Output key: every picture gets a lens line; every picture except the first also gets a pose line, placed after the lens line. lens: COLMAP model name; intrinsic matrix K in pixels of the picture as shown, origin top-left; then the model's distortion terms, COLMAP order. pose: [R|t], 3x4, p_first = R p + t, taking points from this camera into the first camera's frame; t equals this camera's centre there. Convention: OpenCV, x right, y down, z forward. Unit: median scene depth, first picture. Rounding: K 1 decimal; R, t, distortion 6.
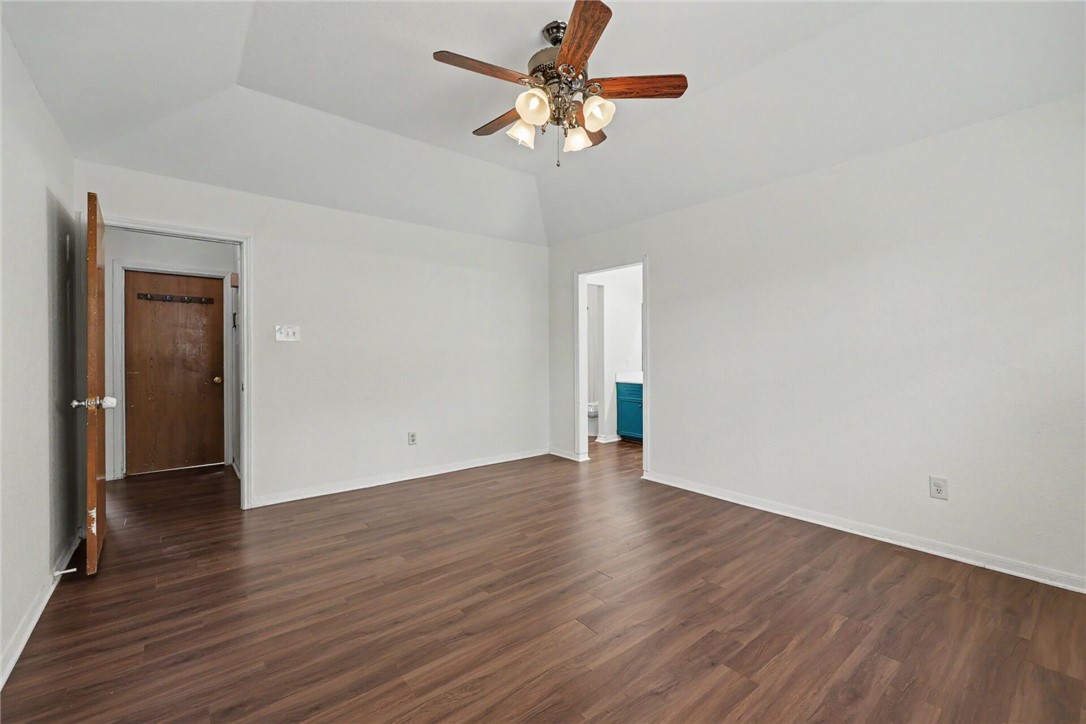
lens RADIAL K [[450.6, 0, 546.0], [0, 450.6, 351.9], [0, 0, 1]] dist [0.004945, 0.000295]
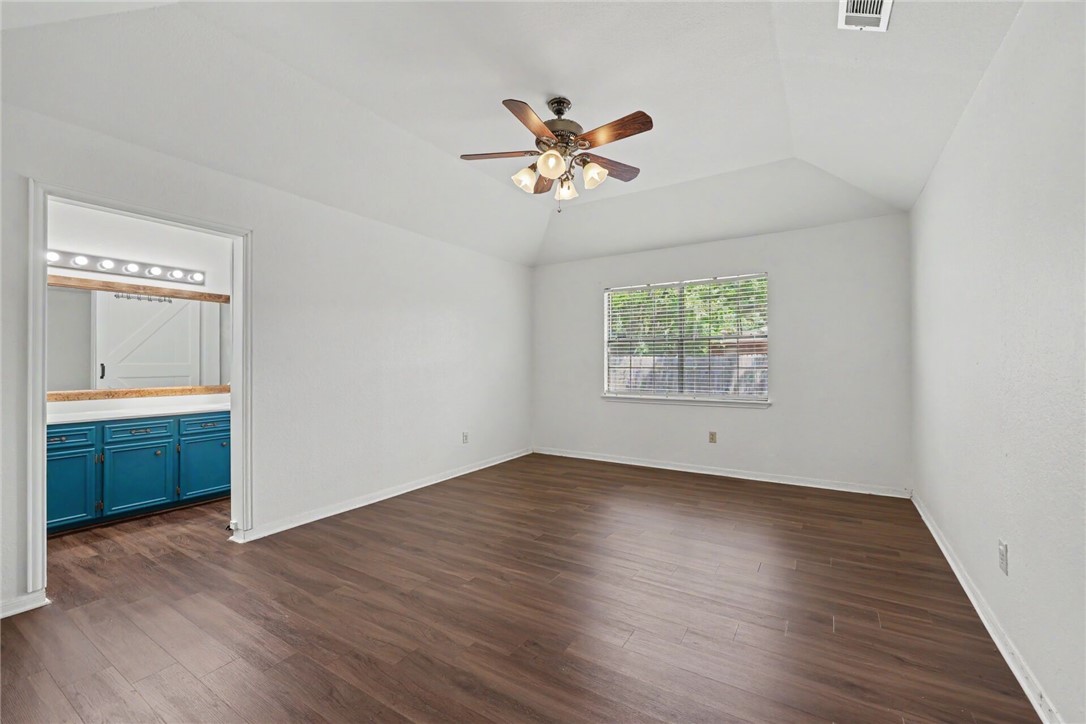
lens RADIAL K [[450.6, 0, 546.7], [0, 450.6, 362.8], [0, 0, 1]] dist [0.004945, 0.000295]
pose [[-0.315521, 0.010069, 0.948865, -0.813422], [0.008035, 0.999936, -0.007939, 0.010704], [-0.948885, 0.005119, -0.315582, 1.033772]]
